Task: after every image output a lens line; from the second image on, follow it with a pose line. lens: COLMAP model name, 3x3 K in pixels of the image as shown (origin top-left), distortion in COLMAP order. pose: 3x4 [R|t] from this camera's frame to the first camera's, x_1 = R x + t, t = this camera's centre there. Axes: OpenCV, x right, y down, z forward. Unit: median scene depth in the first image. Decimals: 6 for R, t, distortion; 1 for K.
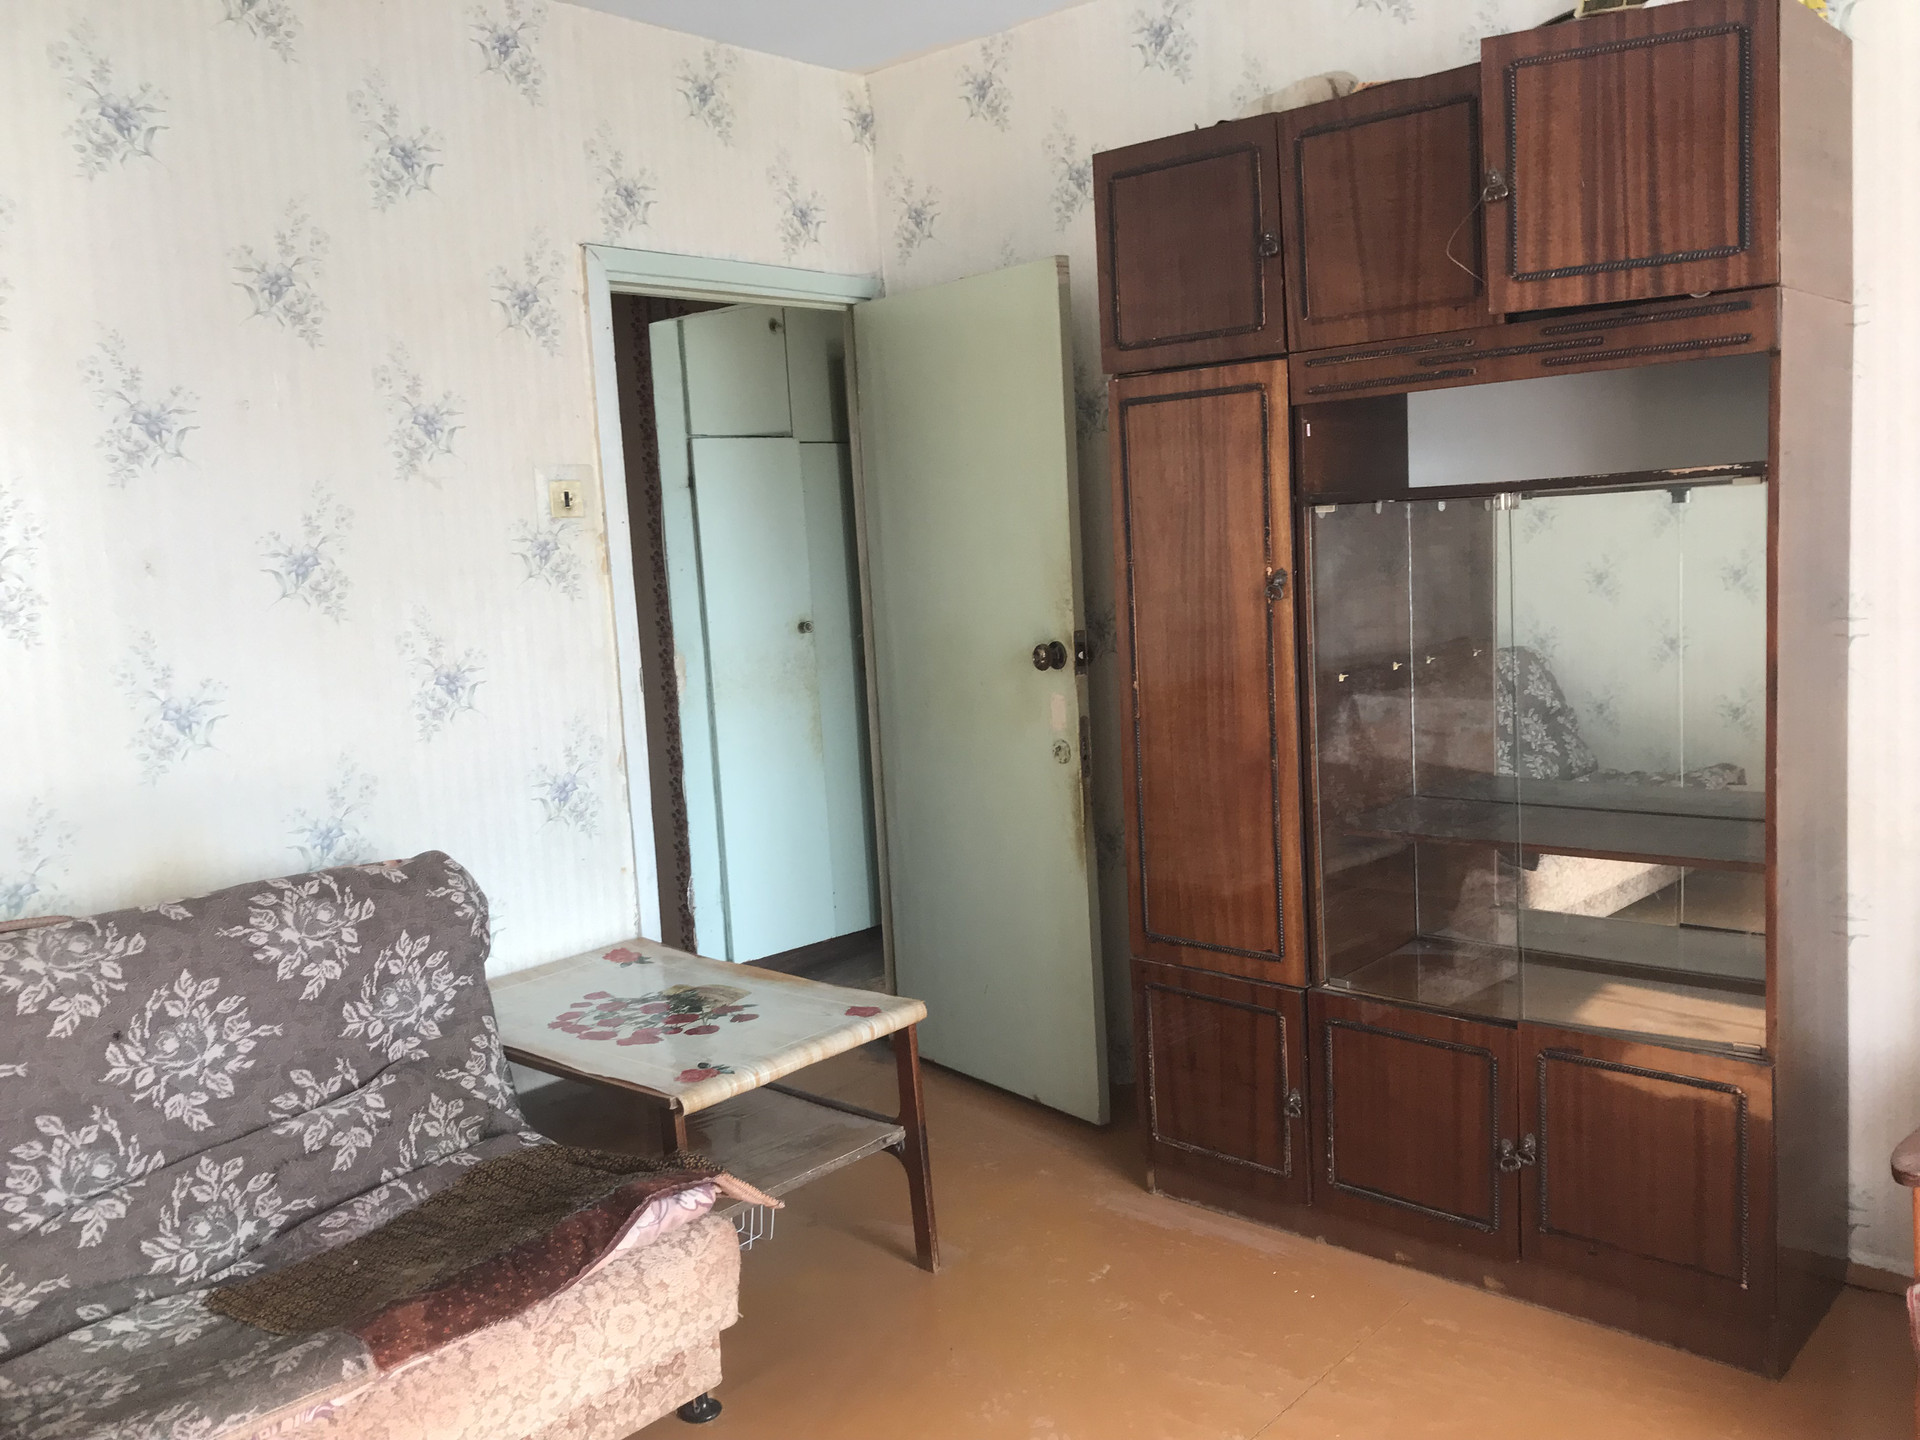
lens RADIAL K [[1594.3, 0, 996.4], [0, 1594.3, 716.6], [0, 0, 1]] dist [0.006595, 0.018910]
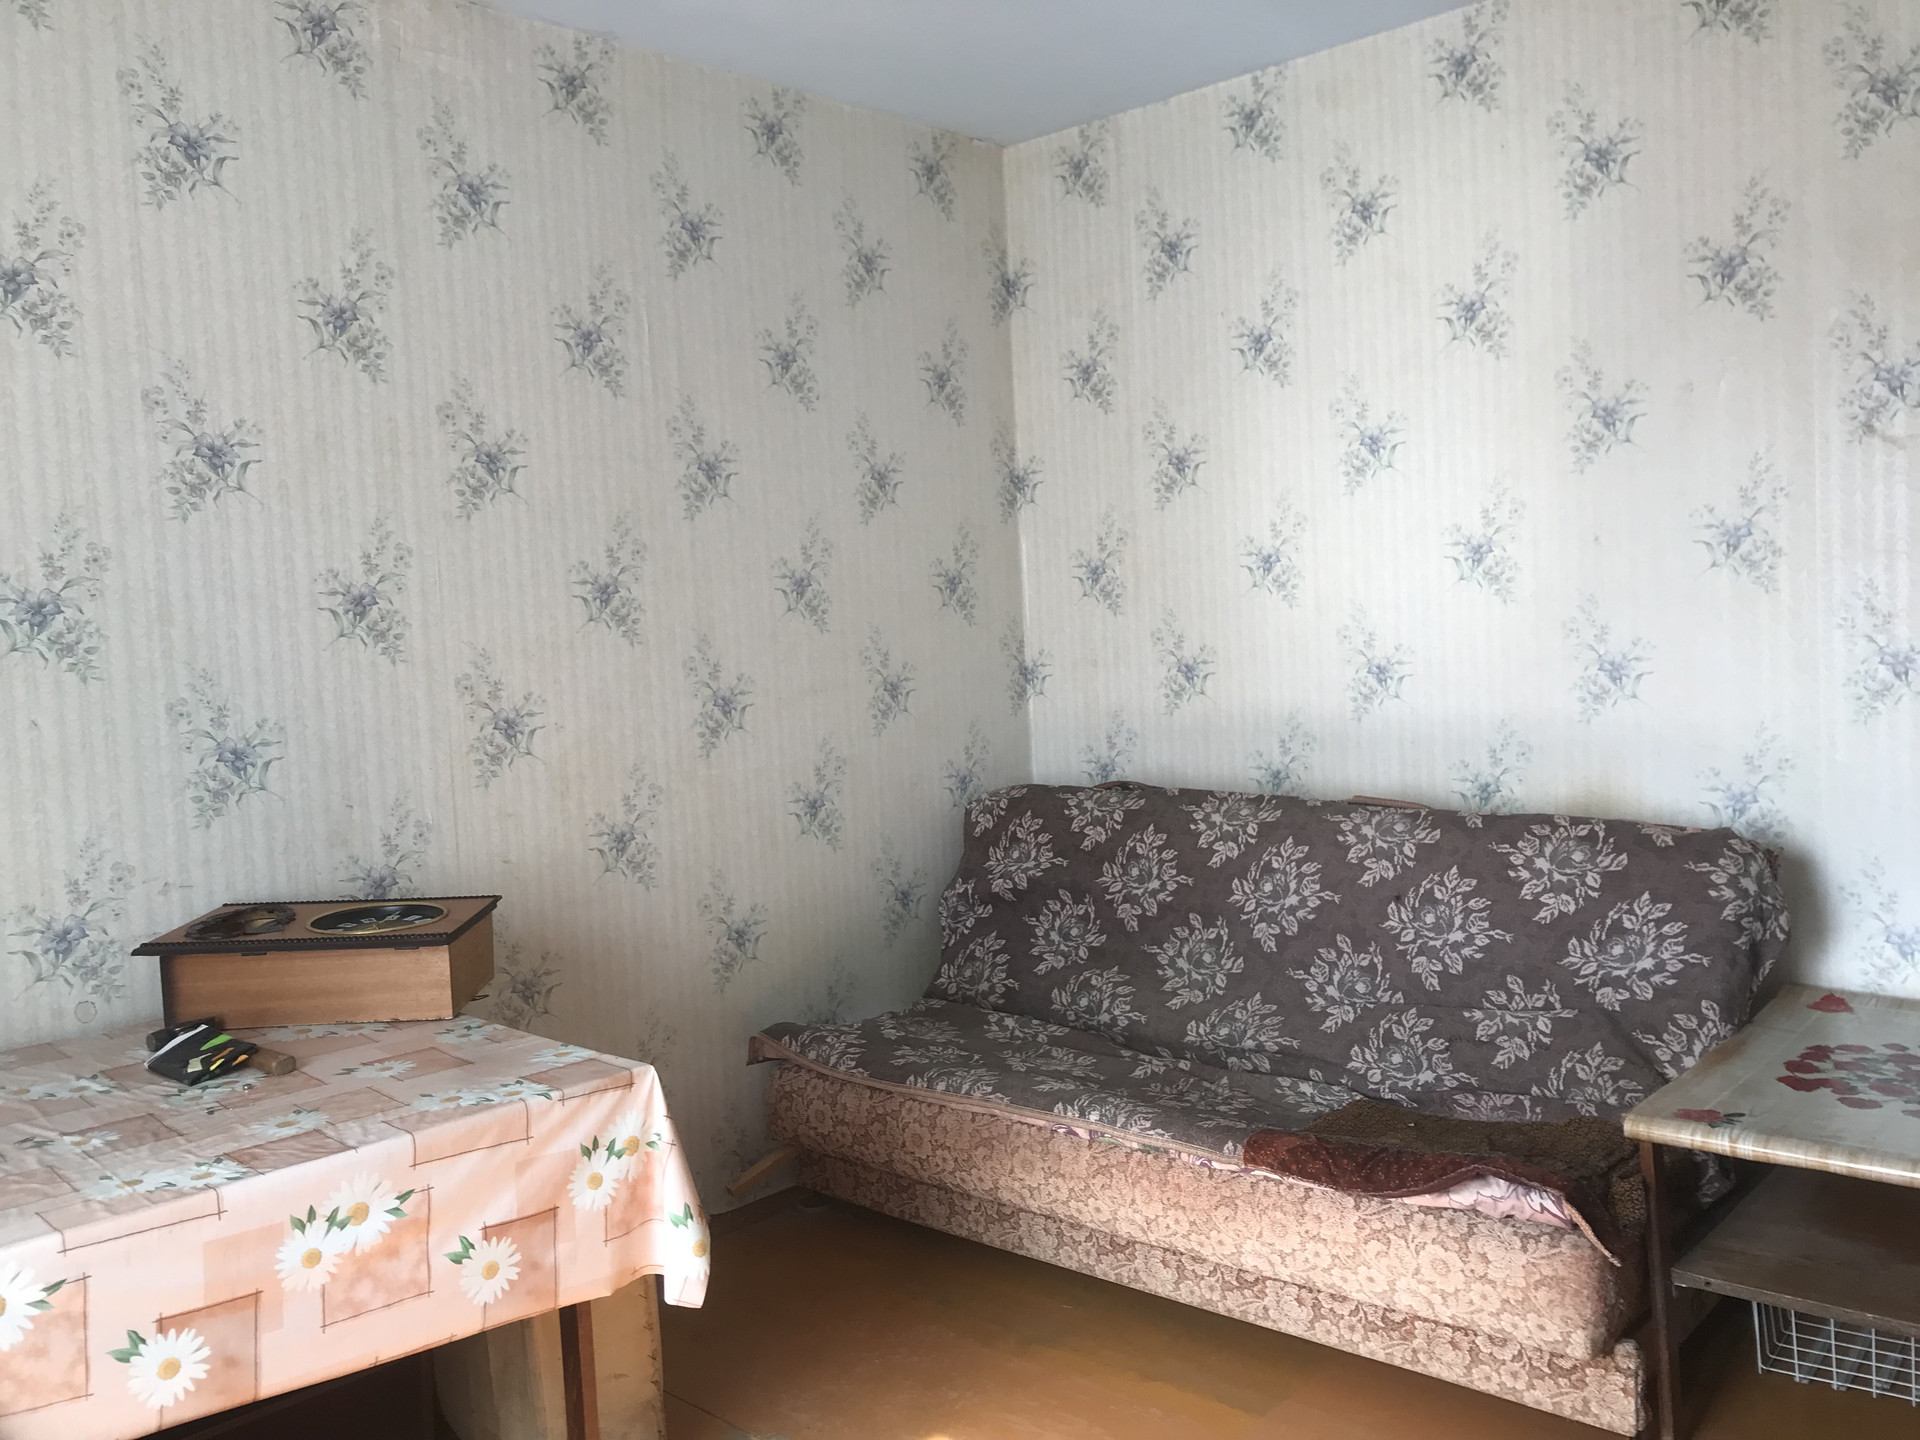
lens RADIAL K [[1594.3, 0, 996.4], [0, 1594.3, 716.6], [0, 0, 1]] dist [0.006595, 0.018910]
pose [[0.009700, 0.122951, -0.992365, 0.707565], [-0.070143, 0.990051, 0.121979, -0.084039], [0.997490, 0.068424, 0.018228, 0.600136]]
